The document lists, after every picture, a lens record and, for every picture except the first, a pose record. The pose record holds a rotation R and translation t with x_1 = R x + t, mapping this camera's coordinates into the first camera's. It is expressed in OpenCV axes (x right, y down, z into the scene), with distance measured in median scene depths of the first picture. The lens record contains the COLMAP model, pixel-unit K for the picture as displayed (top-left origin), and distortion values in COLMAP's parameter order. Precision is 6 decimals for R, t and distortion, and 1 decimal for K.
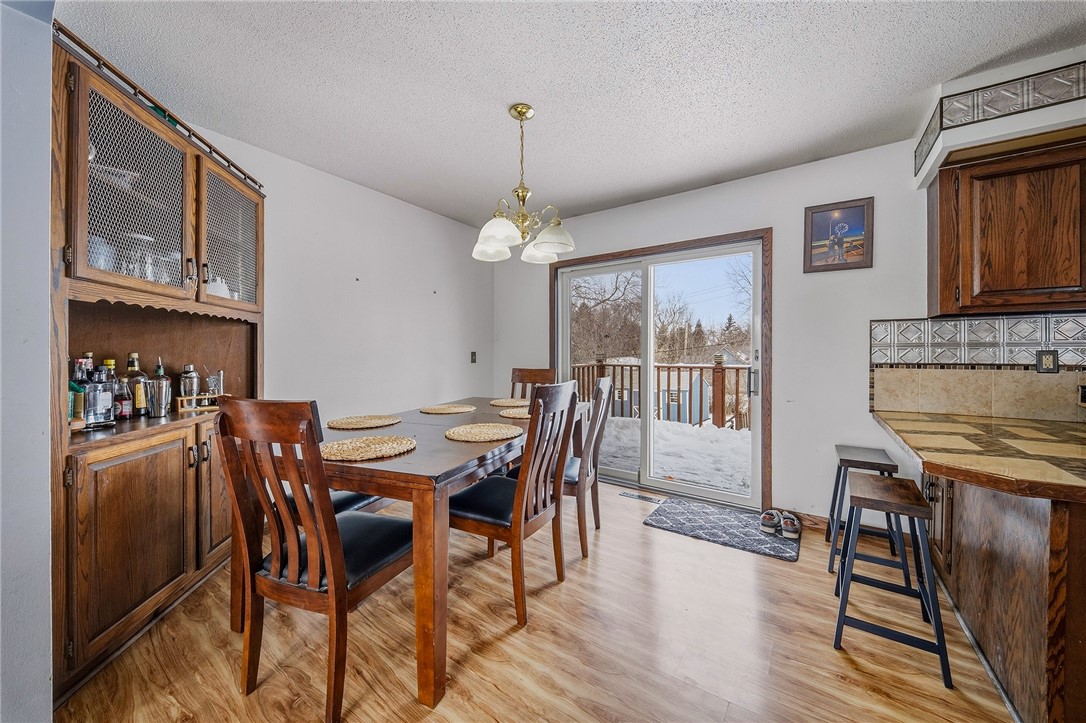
lens RADIAL K [[388.0, 0, 543.9], [0, 388.0, 358.3], [0, 0, 1]] dist [-0.002059, -0.001486]
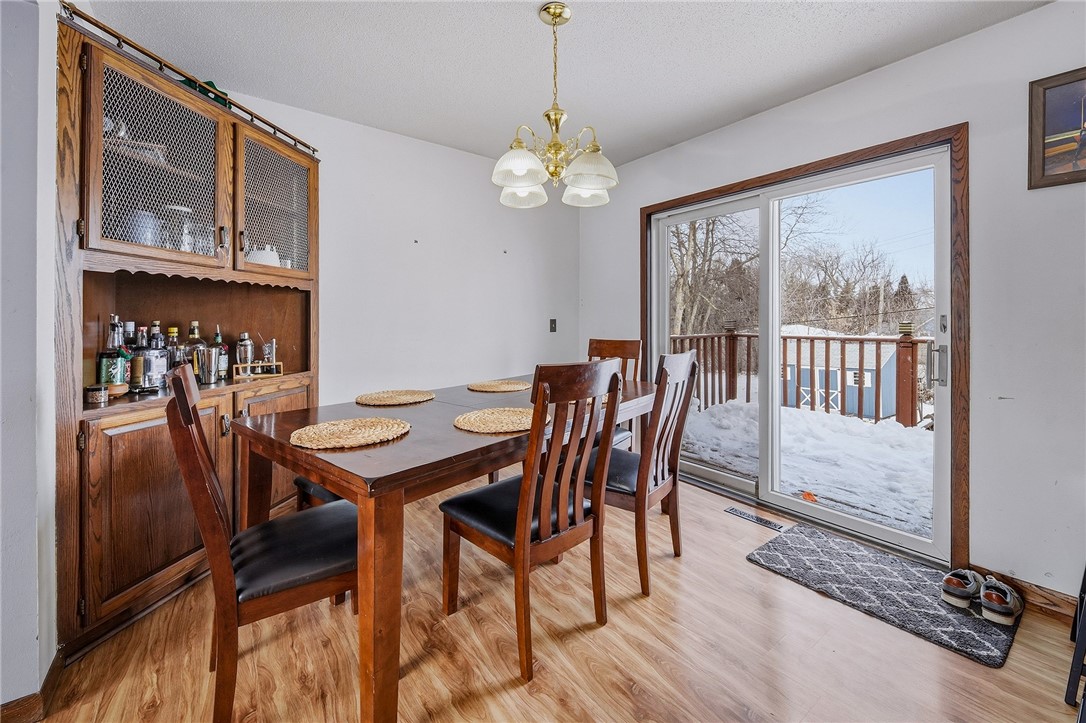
lens RADIAL K [[432.6, 0, 557.5], [0, 432.6, 323.2], [0, 0, 1]] dist [-0.005919, -0.000962]
pose [[0.954224, 0.000017, -0.299091, 0.208557], [-0.002051, 0.999977, -0.006486, -0.002877], [0.299084, 0.006803, 0.954202, 0.171648]]
